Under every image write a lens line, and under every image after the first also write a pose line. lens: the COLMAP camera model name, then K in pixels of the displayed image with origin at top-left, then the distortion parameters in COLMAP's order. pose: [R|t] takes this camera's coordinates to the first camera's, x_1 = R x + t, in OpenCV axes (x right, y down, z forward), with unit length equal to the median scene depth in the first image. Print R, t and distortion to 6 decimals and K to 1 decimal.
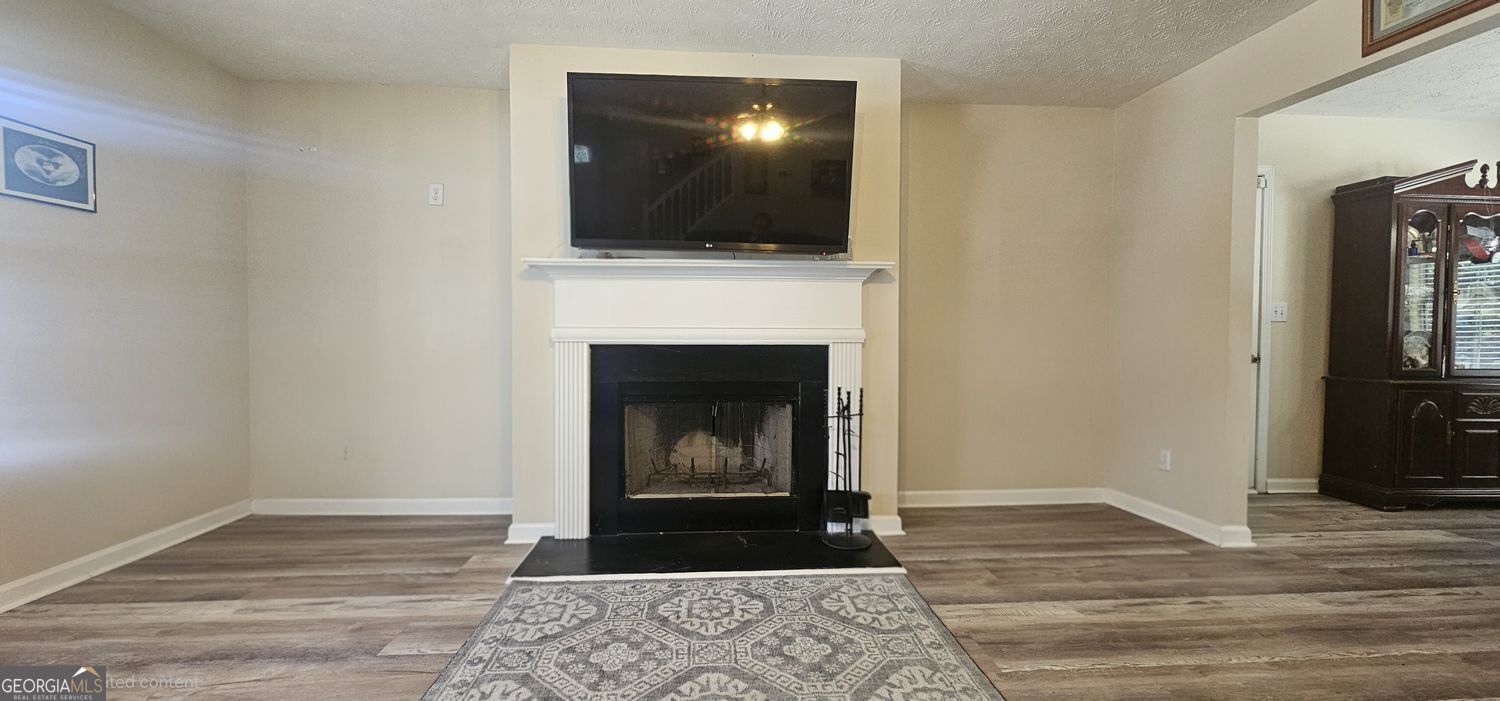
lens RADIAL K [[611.6, 0, 750.0], [0, 611.6, 350.5], [0, 0, 1]] dist [-0.000984, -0.000211]
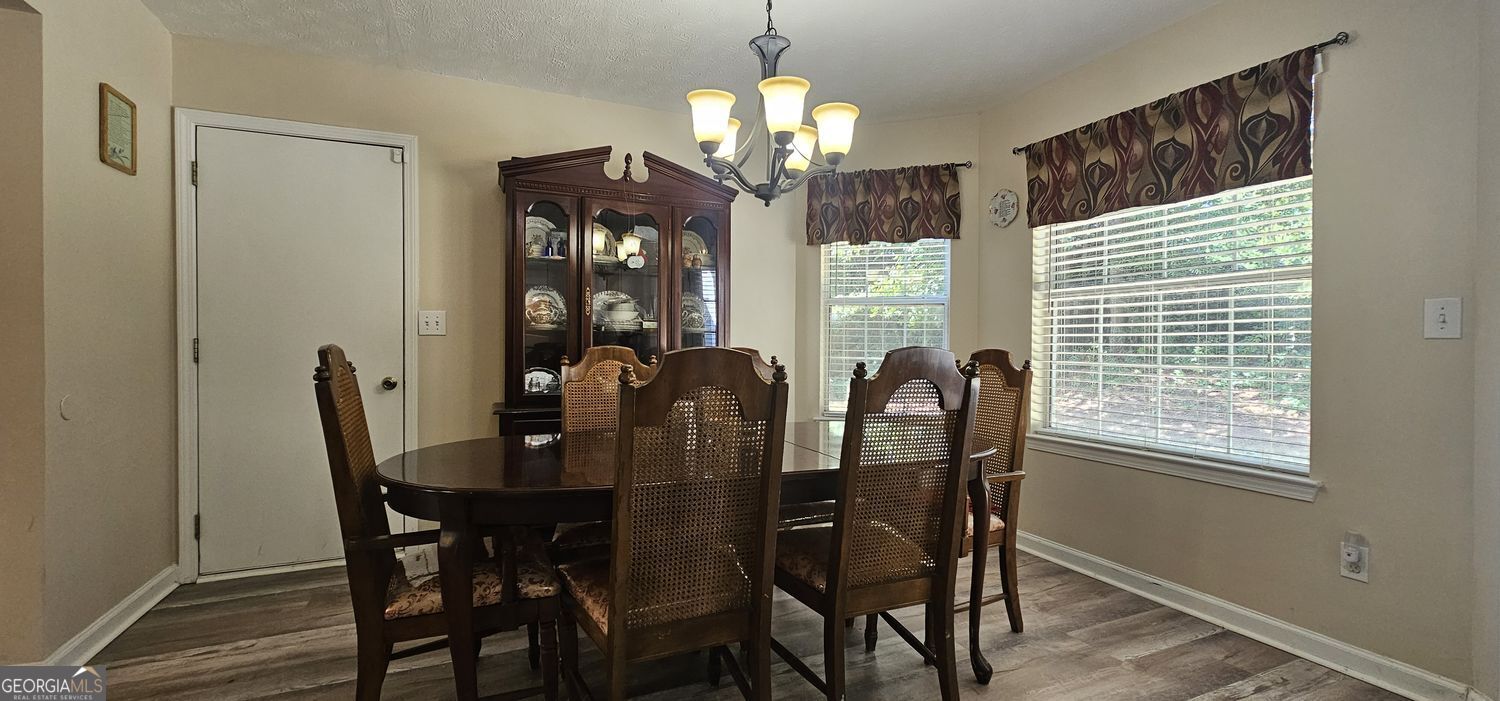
lens RADIAL K [[615.9, 0, 750.0], [0, 615.9, 350.5], [0, 0, 1]] dist [-0.000343, -0.000297]
pose [[0.944191, -0.002027, 0.329391, 1.026480], [0.007099, 0.999874, -0.014198, -0.013623], [-0.329321, 0.015744, 0.944087, 0.122885]]
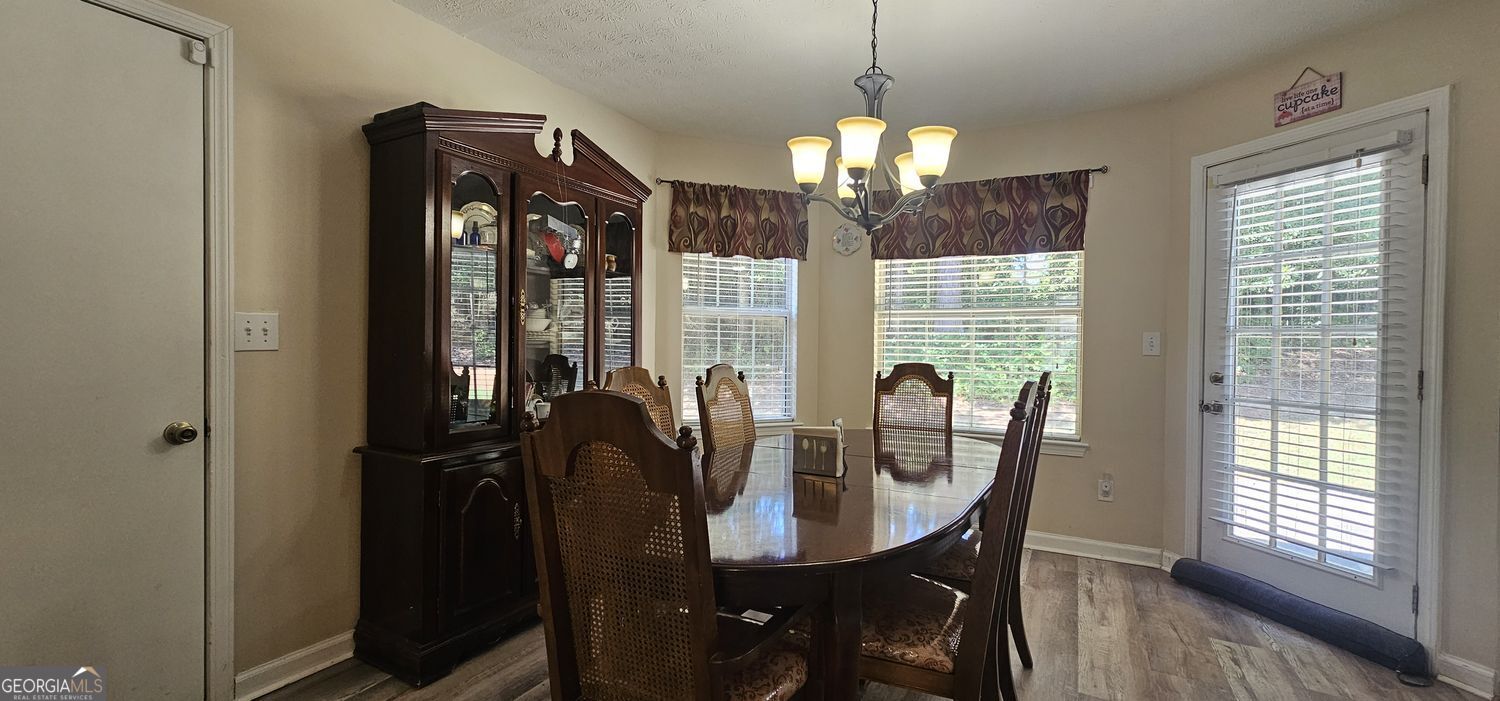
lens RADIAL K [[611.6, 0, 750.0], [0, 611.6, 350.5], [0, 0, 1]] dist [-0.000984, -0.000211]
pose [[0.544378, -0.011235, 0.838765, 0.691265], [0.014442, 0.999888, 0.004020, -0.044671], [-0.838716, 0.009924, 0.544479, 0.407930]]
